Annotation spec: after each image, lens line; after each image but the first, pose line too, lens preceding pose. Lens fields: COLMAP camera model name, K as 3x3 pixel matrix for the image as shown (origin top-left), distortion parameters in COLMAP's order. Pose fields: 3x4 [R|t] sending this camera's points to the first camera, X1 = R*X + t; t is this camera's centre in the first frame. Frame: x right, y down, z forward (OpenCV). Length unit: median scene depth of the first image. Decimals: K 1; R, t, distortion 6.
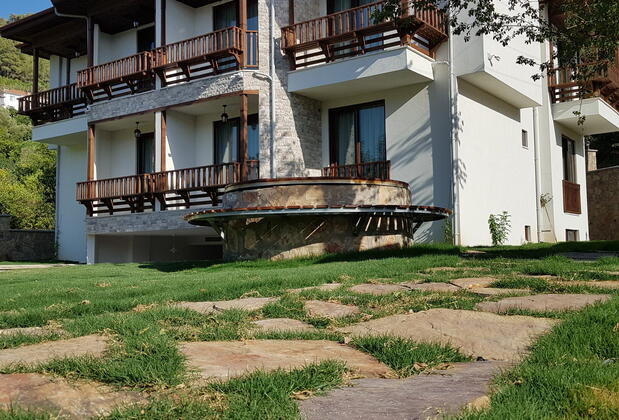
lens RADIAL K [[656.2, 0, 309.5], [0, 656.2, 210.0], [0, 0, 1]] dist [0.168628, -0.337066]
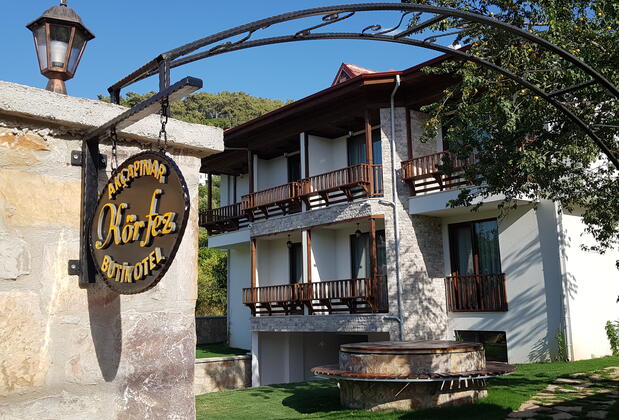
lens RADIAL K [[656.2, 0, 309.5], [0, 656.2, 210.0], [0, 0, 1]] dist [0.168628, -0.337066]
pose [[0.970647, -0.053832, -0.234408, 0.068148], [0.036072, 0.996189, -0.079408, -0.098215], [0.237789, 0.068622, 0.968890, -0.170554]]
